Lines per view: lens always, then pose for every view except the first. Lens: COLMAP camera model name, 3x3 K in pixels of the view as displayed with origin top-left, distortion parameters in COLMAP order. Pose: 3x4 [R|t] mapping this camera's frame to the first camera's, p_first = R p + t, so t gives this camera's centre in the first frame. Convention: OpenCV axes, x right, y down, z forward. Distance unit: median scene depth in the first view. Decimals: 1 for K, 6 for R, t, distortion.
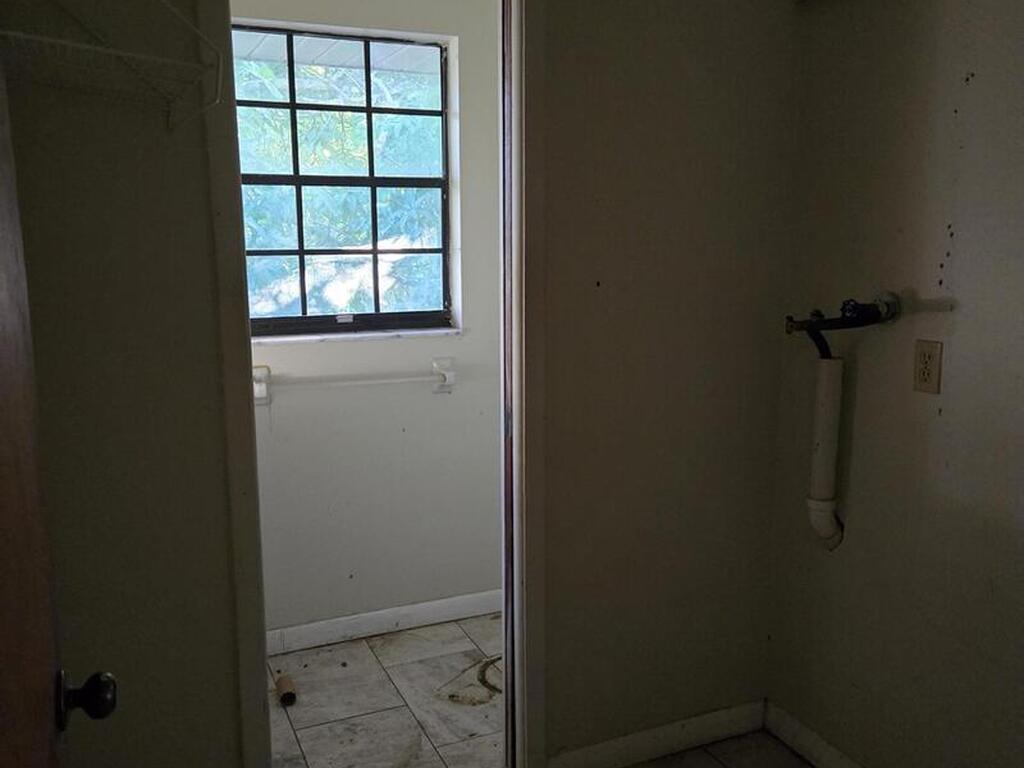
lens RADIAL K [[890.6, 0, 512.0], [0, 890.6, 384.0], [0, 0, 1]] dist [0.010567, -0.004814]
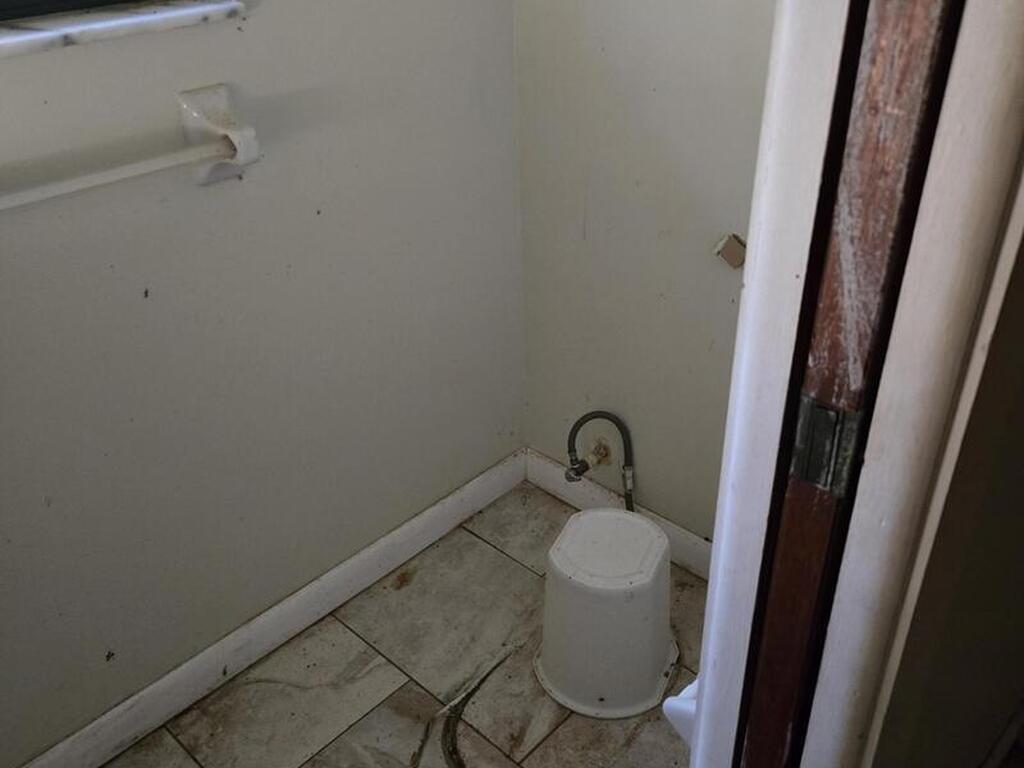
lens RADIAL K [[890.6, 0, 512.0], [0, 890.6, 384.0], [0, 0, 1]] dist [0.010567, -0.004814]
pose [[0.921818, -0.227527, 0.313821, -0.105985], [0.099409, 0.921292, 0.375952, -0.043630], [-0.374660, -0.315363, 0.871881, 0.593101]]
